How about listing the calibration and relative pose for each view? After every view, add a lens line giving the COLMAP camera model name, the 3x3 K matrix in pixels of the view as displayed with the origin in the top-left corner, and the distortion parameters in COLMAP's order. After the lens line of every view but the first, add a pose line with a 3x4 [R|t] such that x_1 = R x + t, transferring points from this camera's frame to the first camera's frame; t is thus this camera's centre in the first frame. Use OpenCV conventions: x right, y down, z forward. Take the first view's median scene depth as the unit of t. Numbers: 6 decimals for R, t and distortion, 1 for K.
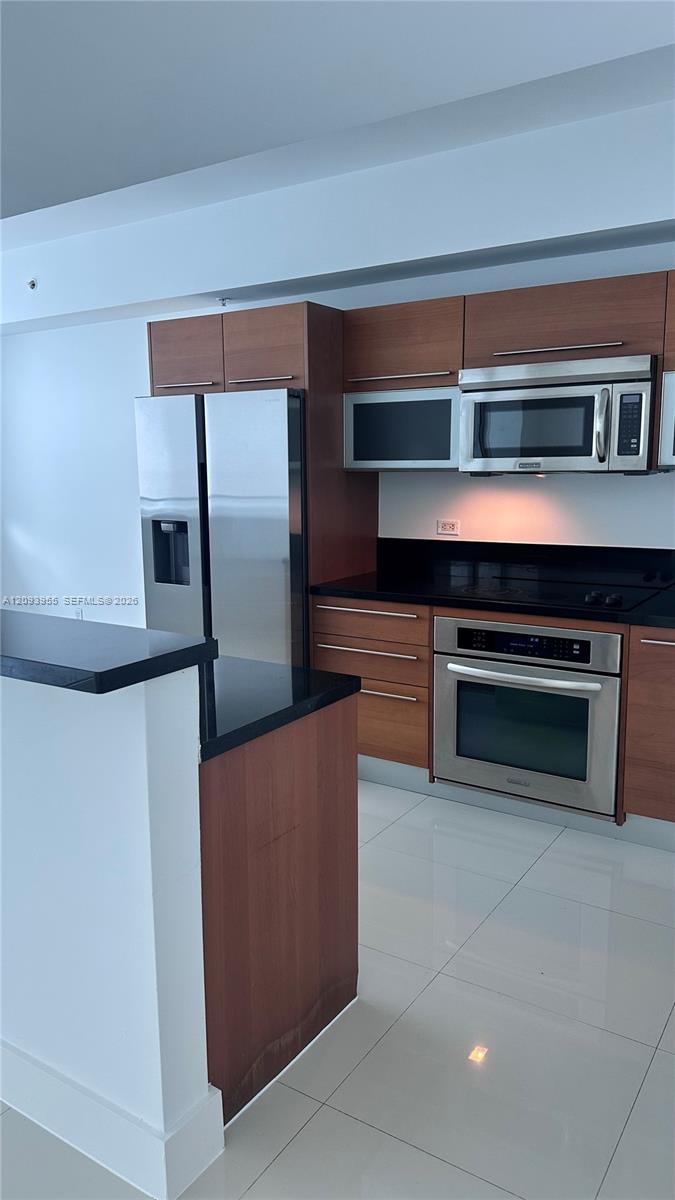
lens RADIAL K [[852.1, 0, 337.5], [0, 852.1, 600.0], [0, 0, 1]] dist [0.057663, -0.000614]
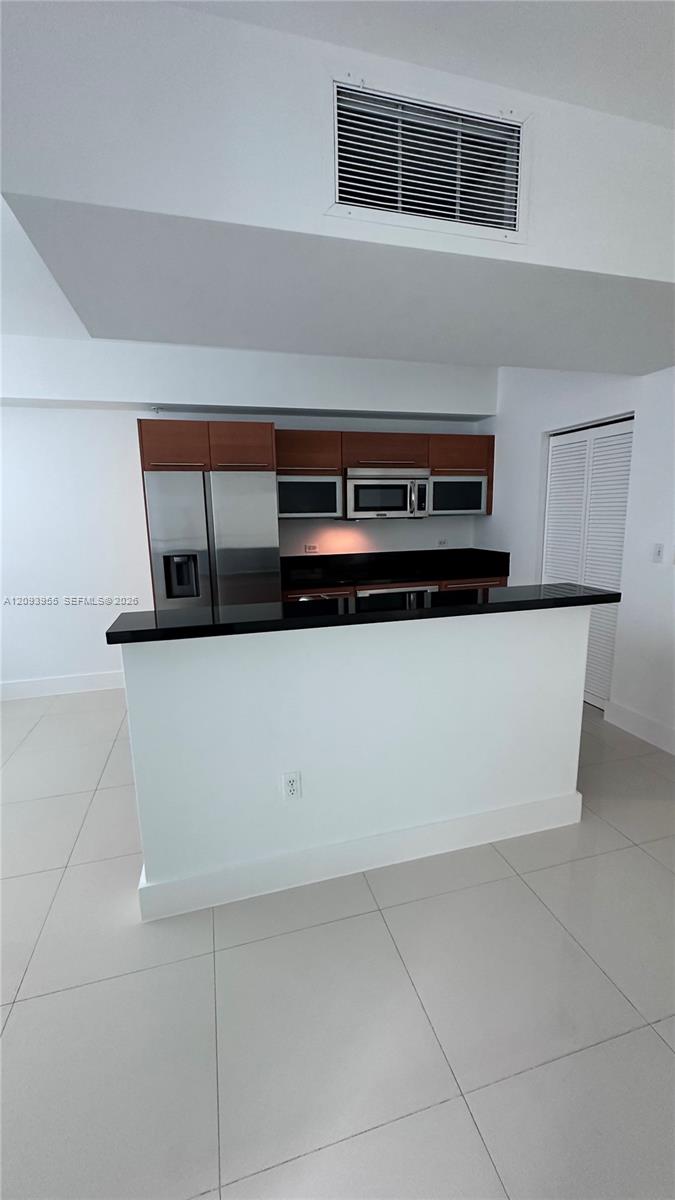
lens RADIAL K [[475.8, 0, 337.5], [0, 475.8, 600.0], [0, 0, 1]] dist [-0.006867, 0.000061]
pose [[0.659623, -0.137930, 0.738832, -0.728113], [0.132707, 0.988946, 0.066143, -0.038254], [-0.739788, 0.054419, 0.670636, 0.279799]]
